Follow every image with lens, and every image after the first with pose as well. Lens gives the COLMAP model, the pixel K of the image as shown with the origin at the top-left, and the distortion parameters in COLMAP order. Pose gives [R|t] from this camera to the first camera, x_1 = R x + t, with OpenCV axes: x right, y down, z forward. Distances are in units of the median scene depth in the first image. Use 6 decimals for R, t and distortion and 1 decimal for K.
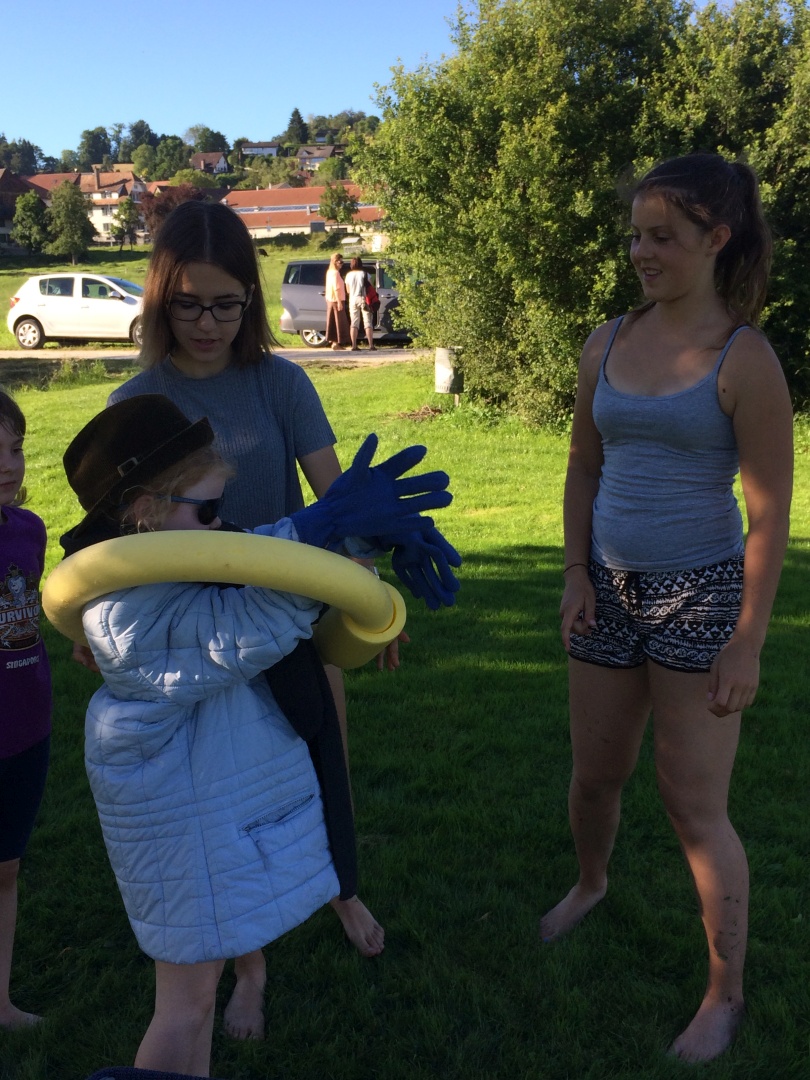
lens RADIAL K [[1212.9, 0, 384.2], [0, 1212.9, 512.3], [0, 0, 1]] dist [0.130221, 0.000000]
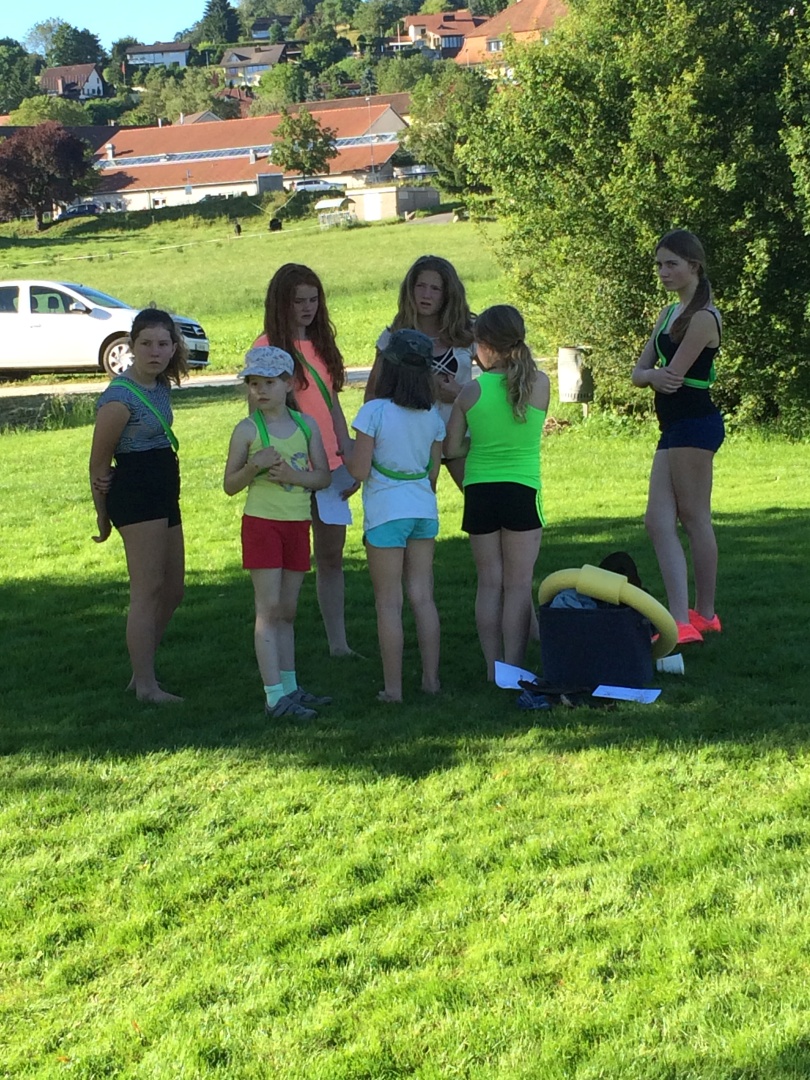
lens RADIAL K [[2141.0, 0, 405.2], [0, 2141.0, 540.8], [0, 0, 1]] dist [0.103627, 0.000000]
pose [[0.998973, -0.044730, 0.007182, -0.078366], [0.045083, 0.997155, -0.060403, 0.079689], [-0.004460, 0.060664, 0.998148, -0.452550]]
